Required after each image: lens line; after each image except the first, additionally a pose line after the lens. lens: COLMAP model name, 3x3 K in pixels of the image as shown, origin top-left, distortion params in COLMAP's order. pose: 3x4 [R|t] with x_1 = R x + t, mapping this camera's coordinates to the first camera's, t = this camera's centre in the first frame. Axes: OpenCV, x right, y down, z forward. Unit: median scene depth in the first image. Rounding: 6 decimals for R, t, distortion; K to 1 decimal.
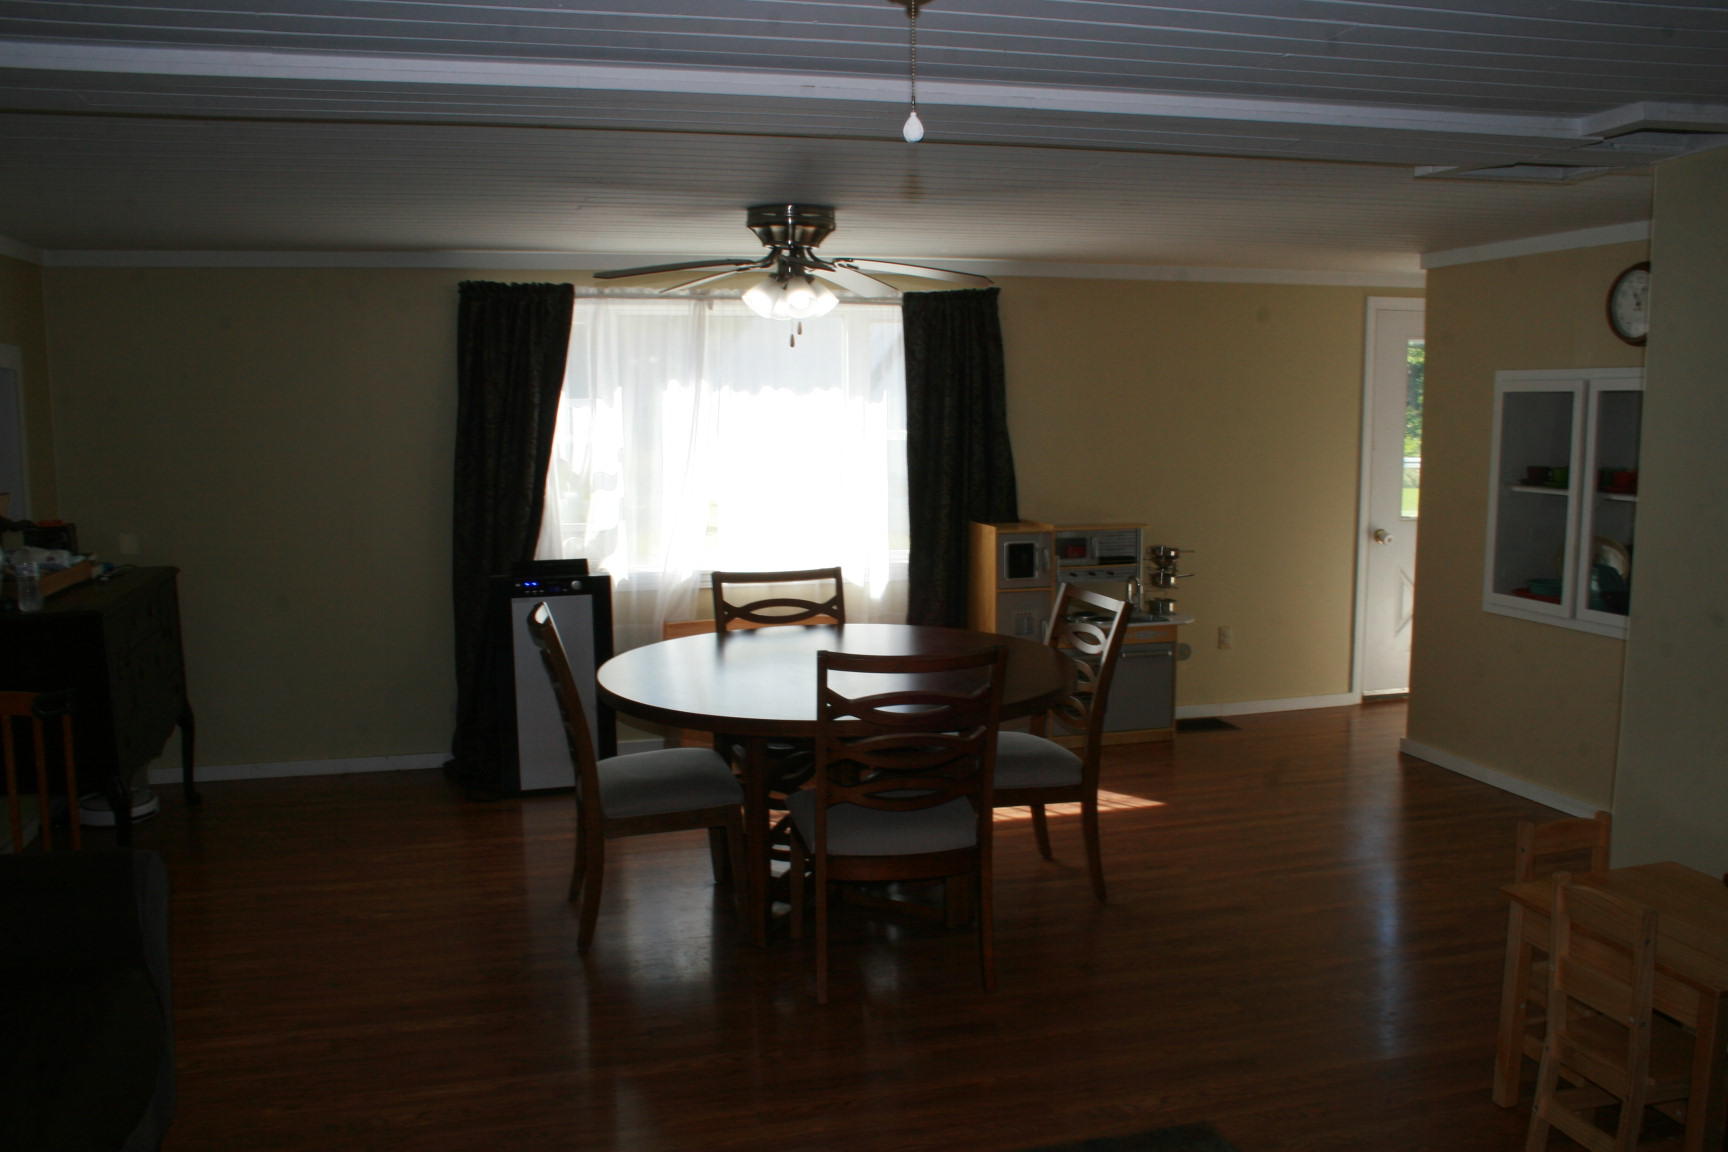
lens RADIAL K [[1441.9, 0, 866.7], [0, 1441.9, 577.6], [0, 0, 1]] dist [-0.135330, 0.109900]
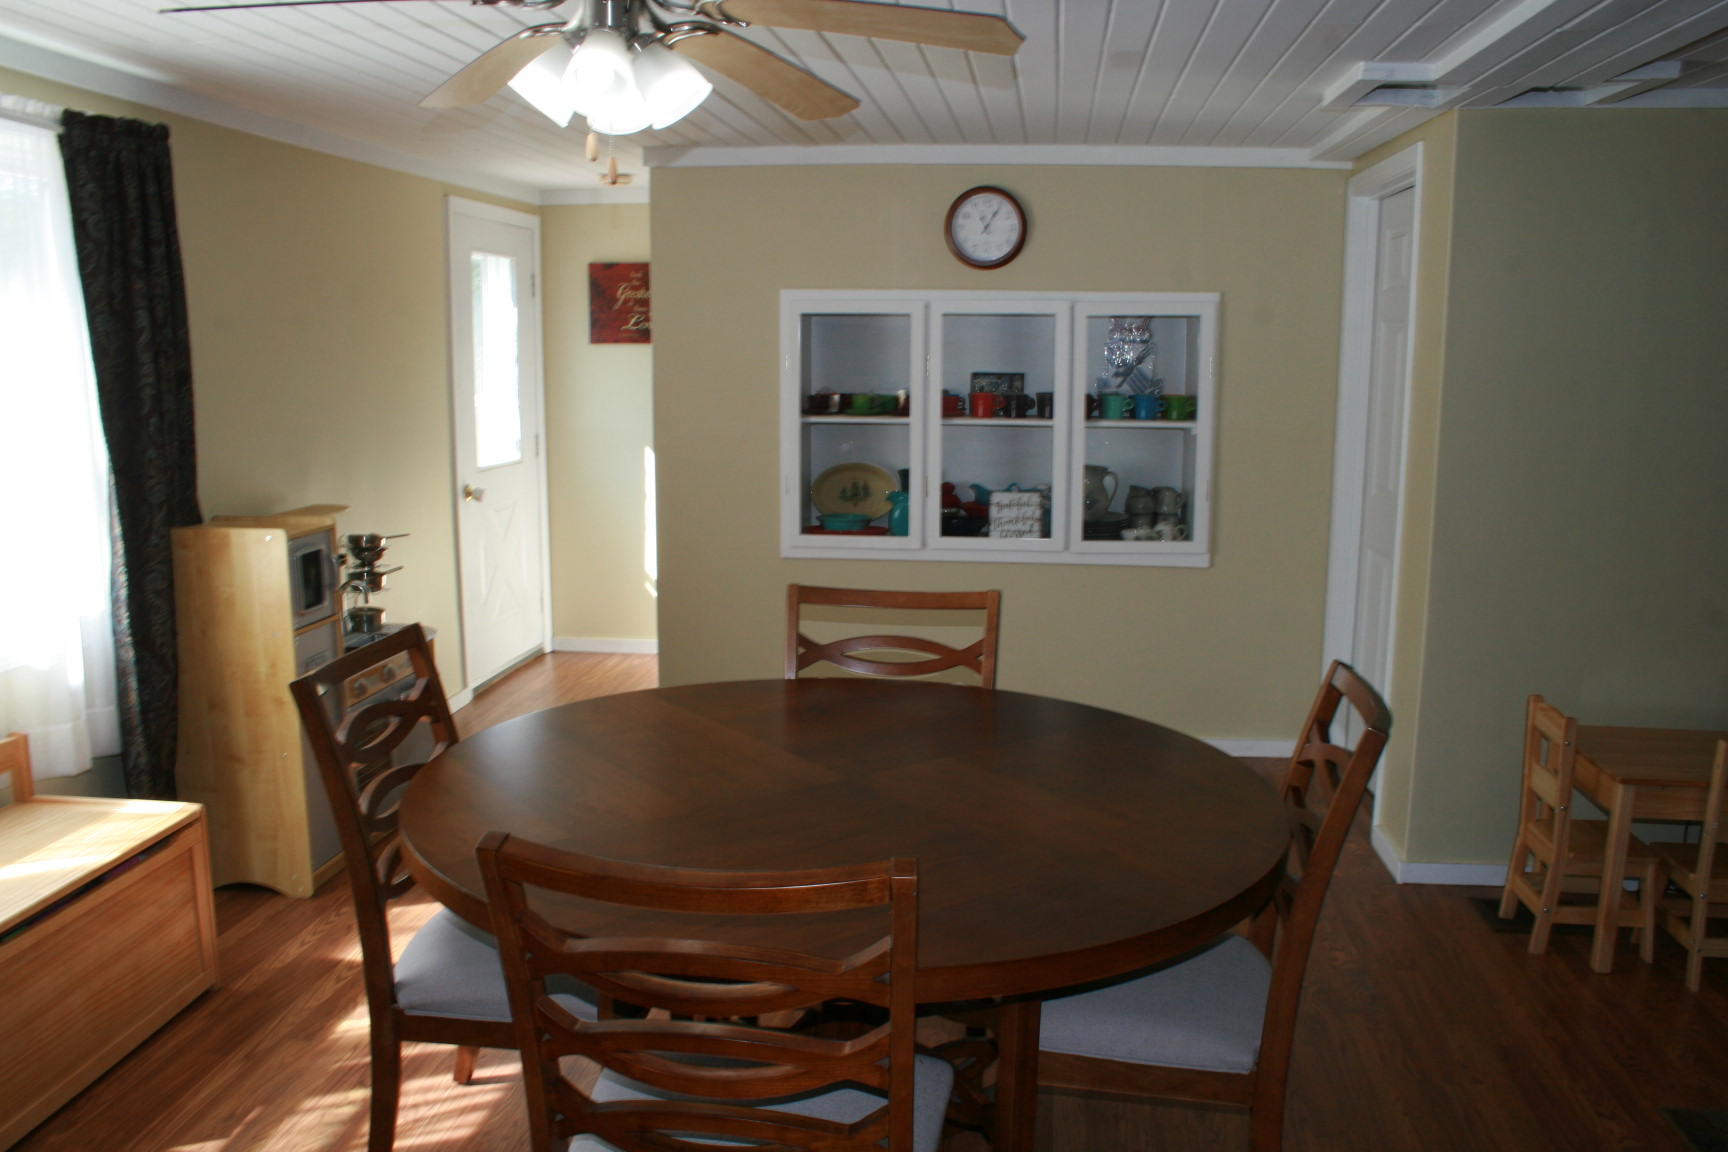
lens RADIAL K [[1441.9, 0, 859.9], [0, 1441.9, 587.1], [0, 0, 1]] dist [-0.135330, 0.109900]
pose [[0.378557, -0.146132, 0.913970, -0.402565], [0.104086, 0.987915, 0.114844, -0.059585], [-0.919707, 0.051656, 0.389192, 0.609390]]
